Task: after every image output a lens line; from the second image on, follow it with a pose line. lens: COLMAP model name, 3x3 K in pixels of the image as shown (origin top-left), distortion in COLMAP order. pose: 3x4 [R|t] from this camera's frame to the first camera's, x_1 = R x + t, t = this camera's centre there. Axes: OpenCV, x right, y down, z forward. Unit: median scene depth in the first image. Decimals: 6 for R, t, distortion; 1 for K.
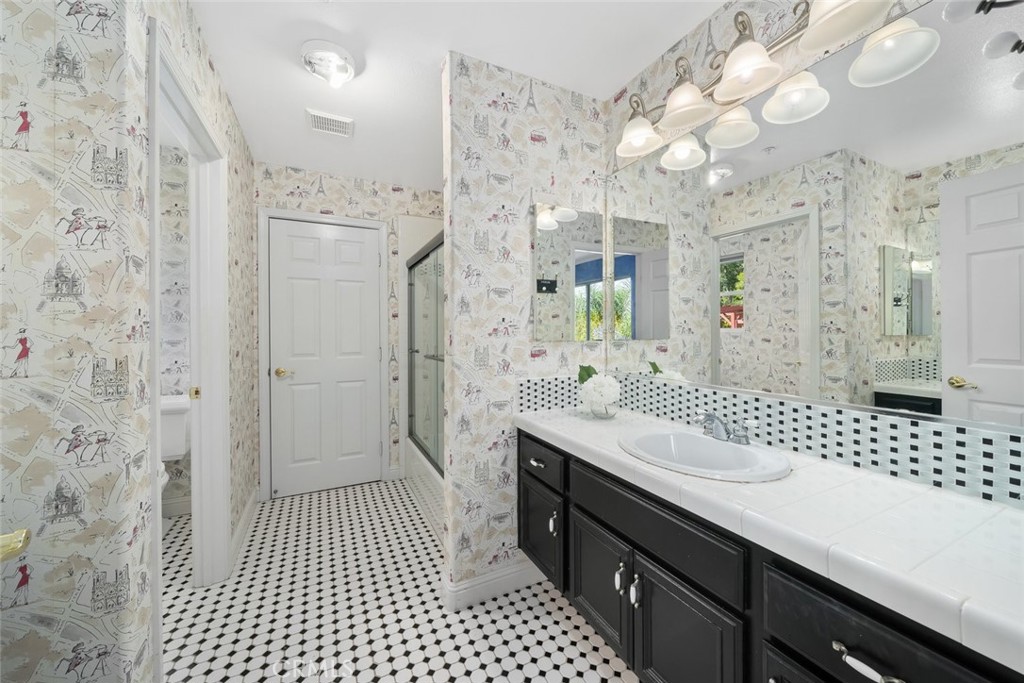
lens RADIAL K [[374.6, 0, 509.8], [0, 374.6, 335.7], [0, 0, 1]] dist [-0.001681, 0.000025]
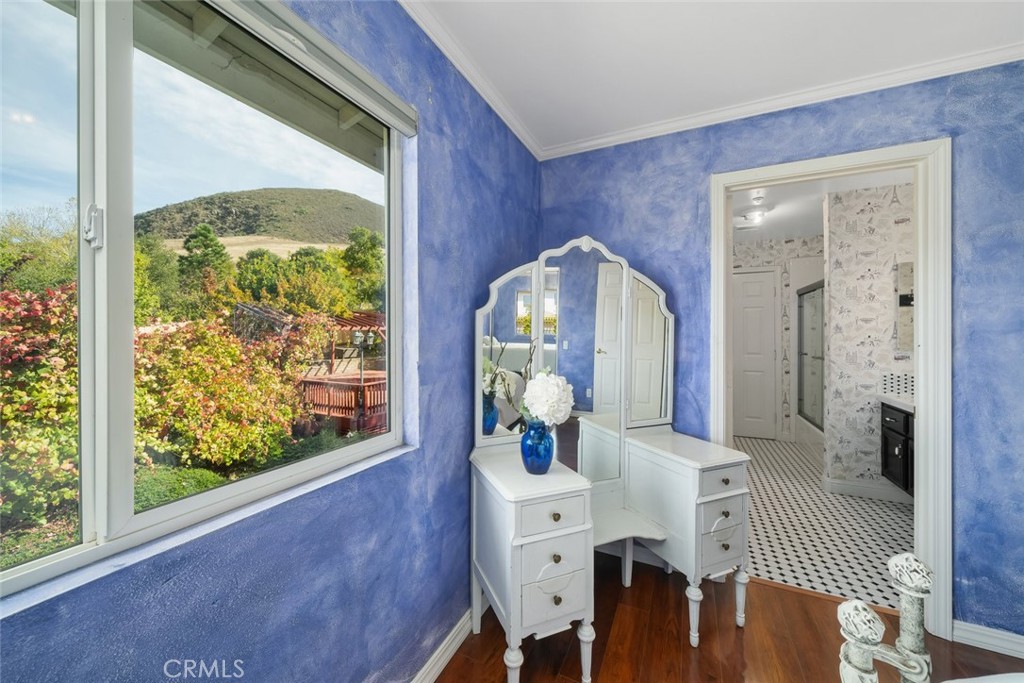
lens RADIAL K [[374.6, 0, 508.5], [0, 374.6, 334.8], [0, 0, 1]] dist [-0.001681, 0.000025]
pose [[0.611796, 0.001169, -0.791014, 0.317623], [-0.004882, 0.999985, -0.002298, -0.038174], [0.791000, 0.005268, 0.611793, -1.303428]]
